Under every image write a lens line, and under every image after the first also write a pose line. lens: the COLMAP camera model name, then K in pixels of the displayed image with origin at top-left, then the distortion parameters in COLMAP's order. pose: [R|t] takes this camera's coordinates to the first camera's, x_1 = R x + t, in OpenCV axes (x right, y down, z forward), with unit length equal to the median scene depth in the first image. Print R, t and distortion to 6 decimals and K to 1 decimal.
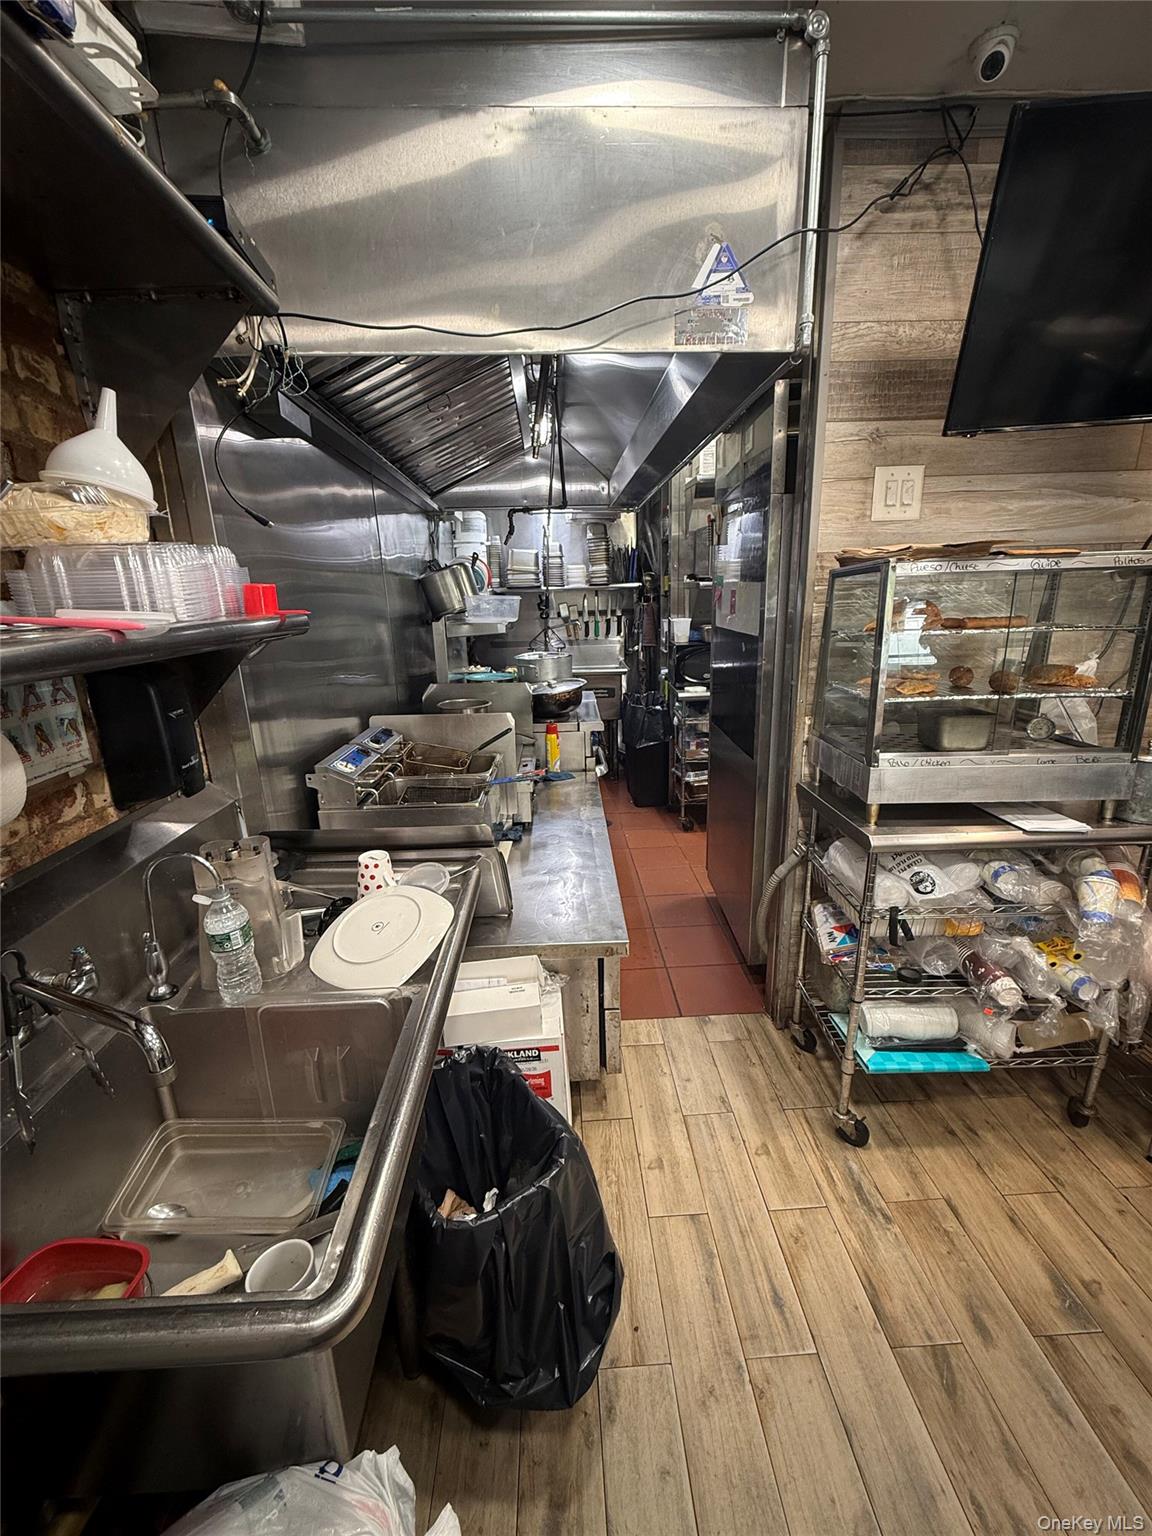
lens RADIAL K [[611.6, 0, 579.3], [0, 611.6, 764.0], [0, 0, 1]] dist [-0.002028, 0.000471]
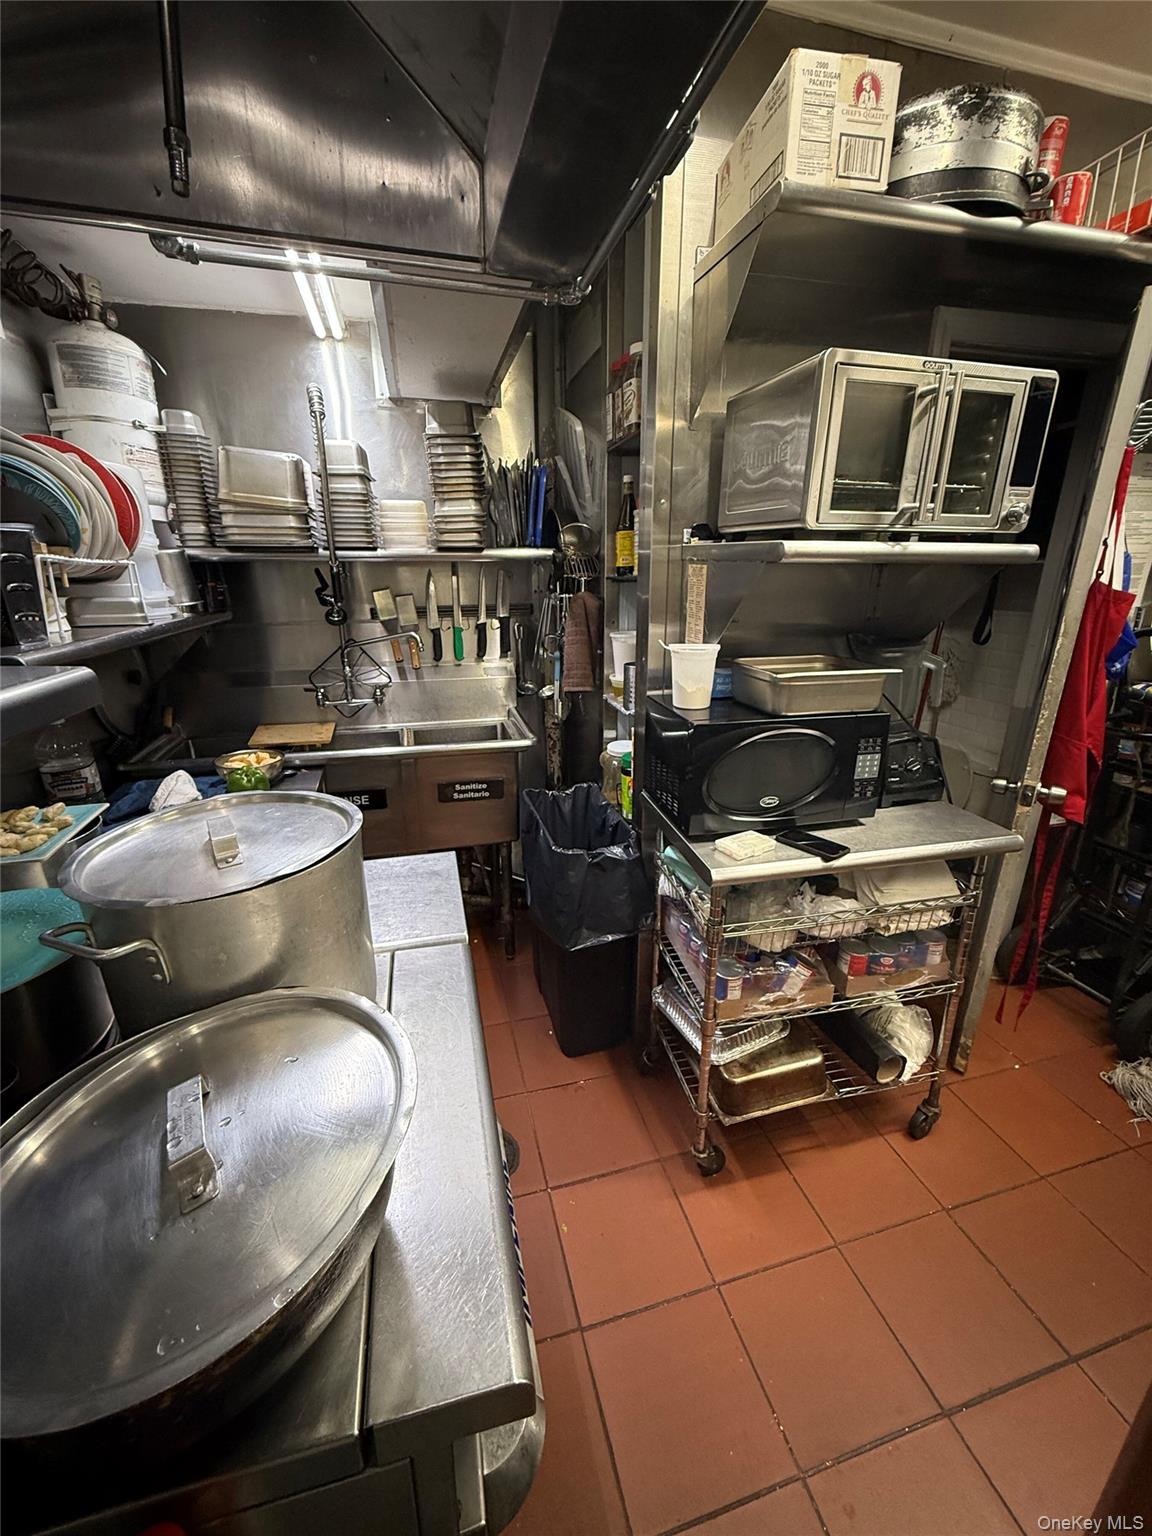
lens RADIAL K [[611.6, 0, 586.4], [0, 611.6, 772.8], [0, 0, 1]] dist [-0.002028, 0.000471]
pose [[0.971598, -0.046870, 0.231951, 0.027422], [0.037918, 0.998359, 0.042907, -0.361667], [-0.233581, -0.032893, 0.971781, 1.333080]]
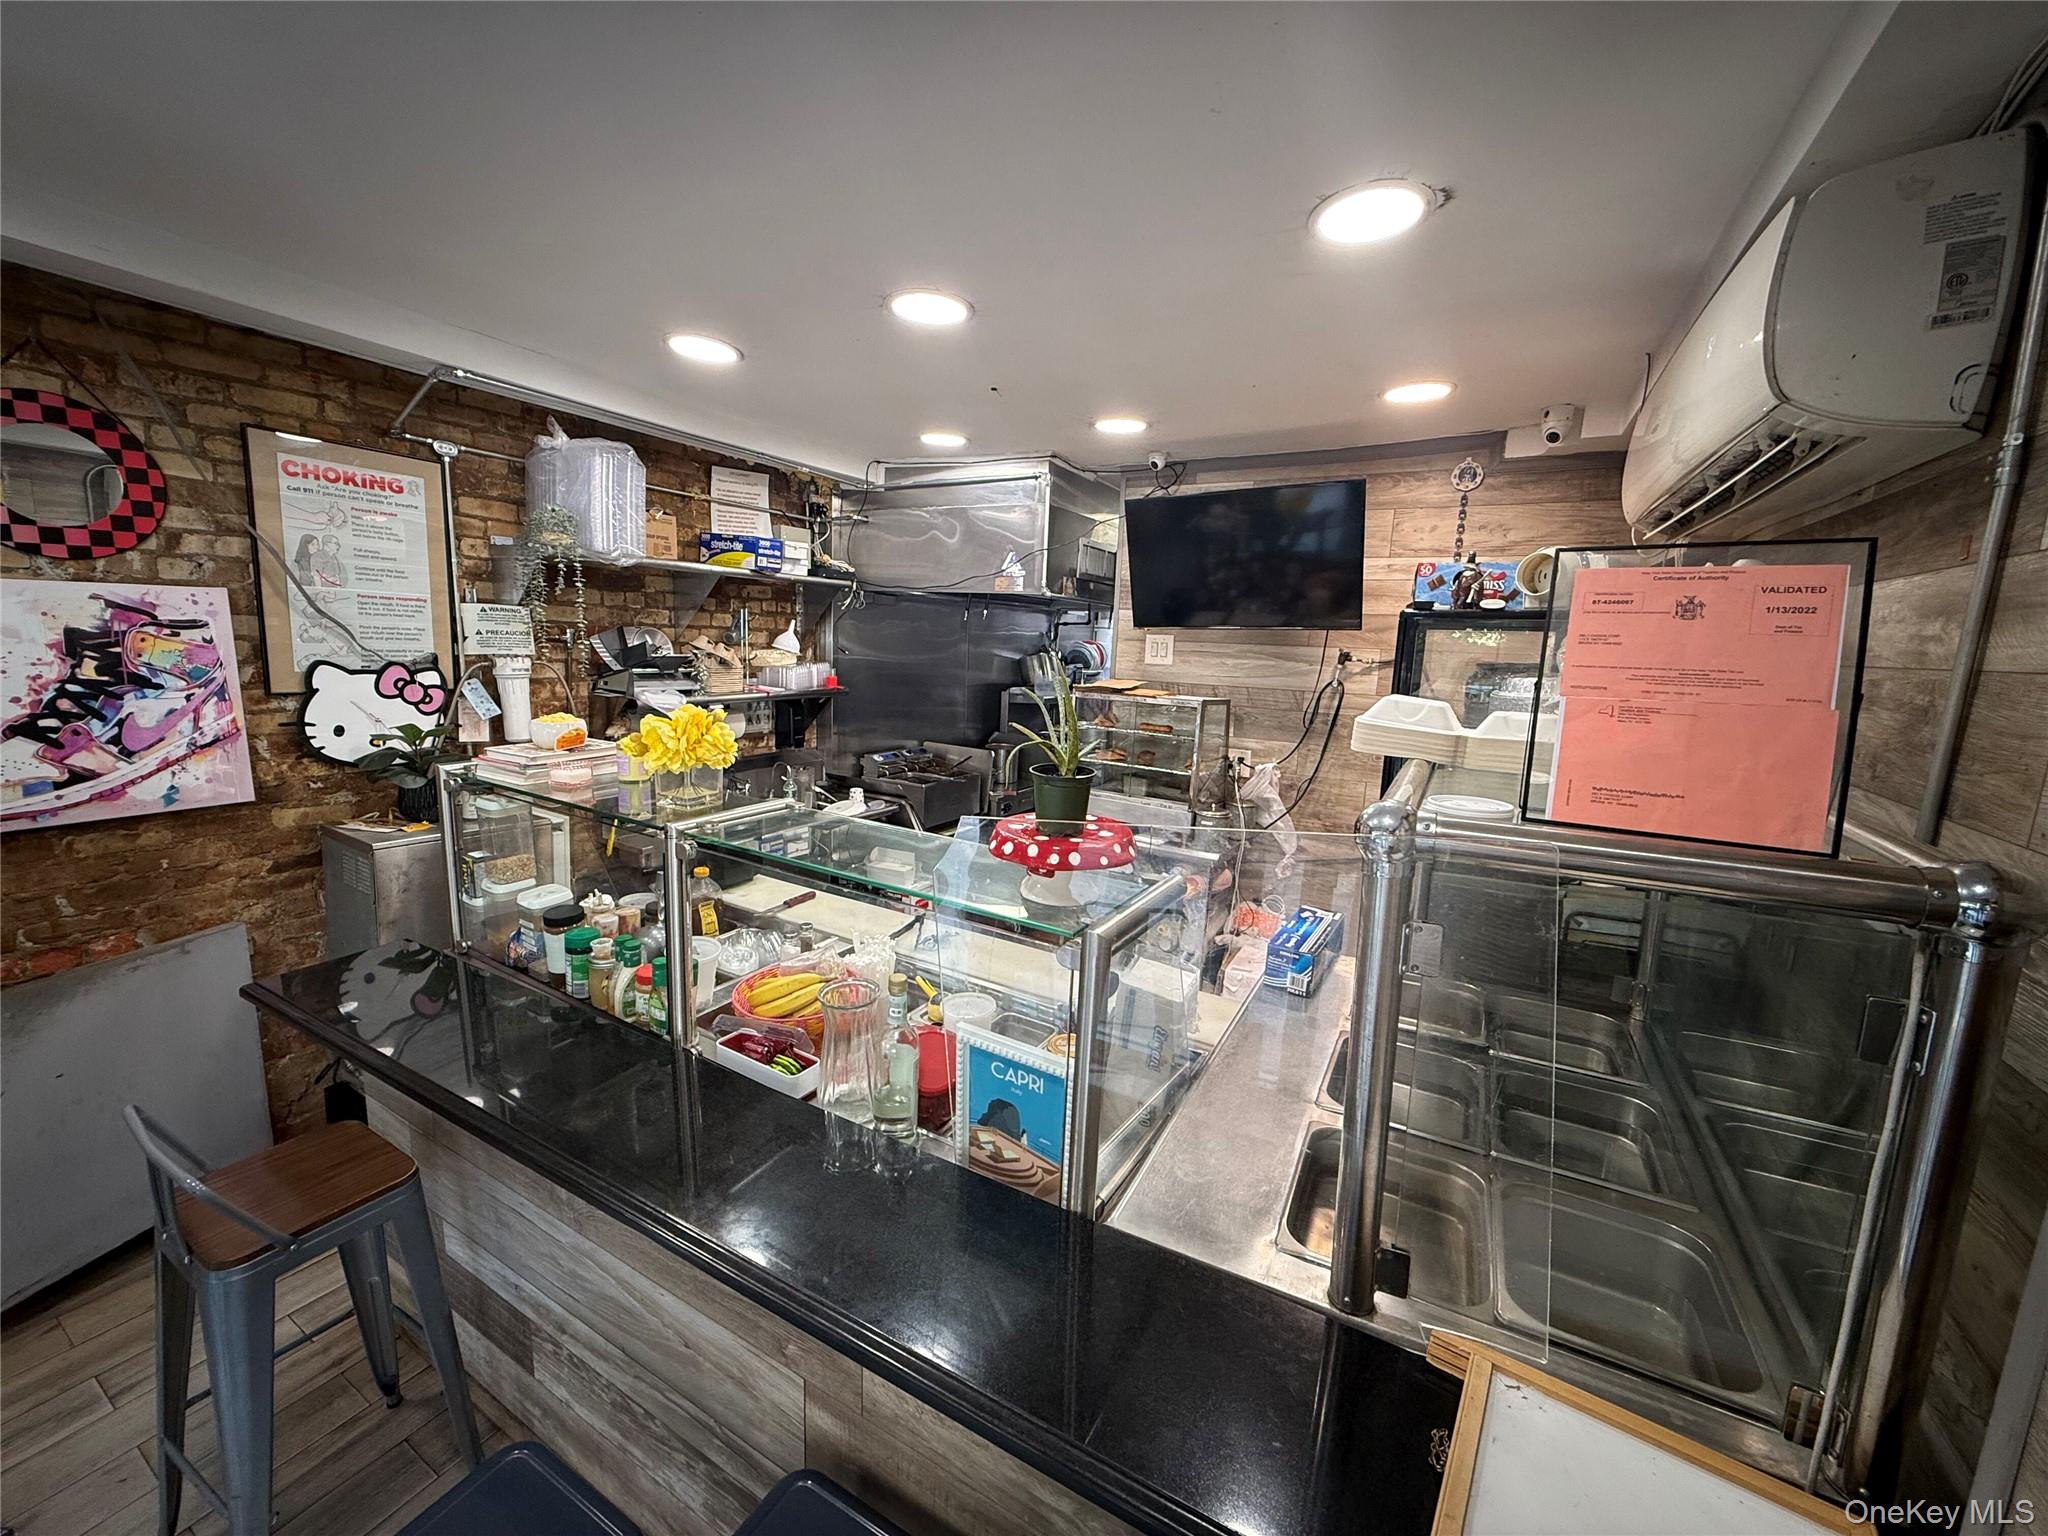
lens RADIAL K [[815.5, 0, 1019.7], [0, 815.5, 765.6], [0, 0, 1]] dist [-0.002028, 0.000471]
pose [[0.844084, 0.148670, -0.515189, 1.294027], [-0.207532, 0.976494, -0.058229, 0.081510], [0.494422, 0.156069, 0.855096, -1.002175]]
